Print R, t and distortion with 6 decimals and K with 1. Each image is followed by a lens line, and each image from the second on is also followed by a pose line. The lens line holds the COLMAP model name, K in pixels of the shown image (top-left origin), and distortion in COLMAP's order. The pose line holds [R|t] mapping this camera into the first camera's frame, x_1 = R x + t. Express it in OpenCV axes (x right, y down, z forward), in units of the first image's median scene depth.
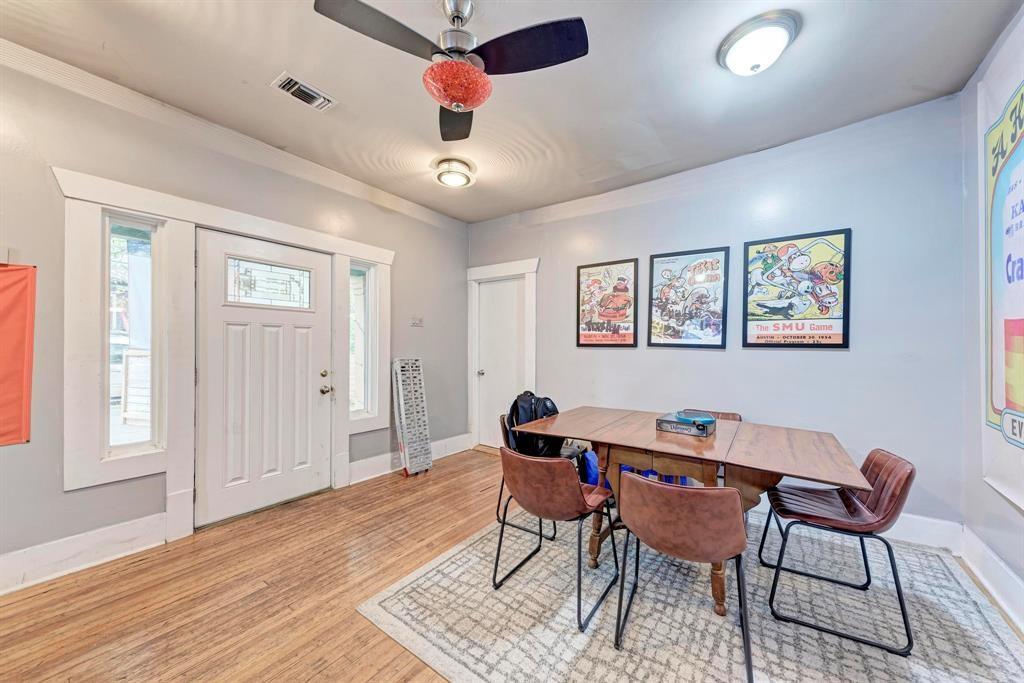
lens RADIAL K [[372.6, 0, 514.8], [0, 372.6, 345.5], [0, 0, 1]] dist [0.008731, -0.000680]
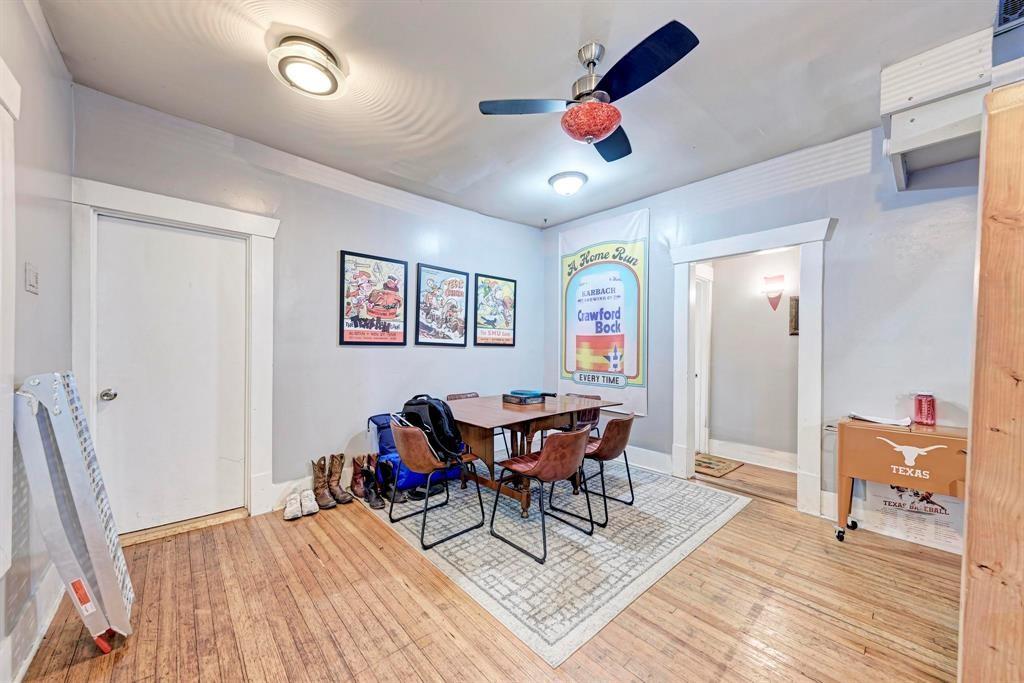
lens RADIAL K [[372.6, 0, 516.4], [0, 372.6, 345.3], [0, 0, 1]] dist [0.008731, -0.000680]
pose [[0.190261, 0.000678, 0.981733, -0.725732], [-0.009273, 0.999956, 0.001106, -0.000347], [-0.981690, -0.009314, 0.190259, 0.545107]]
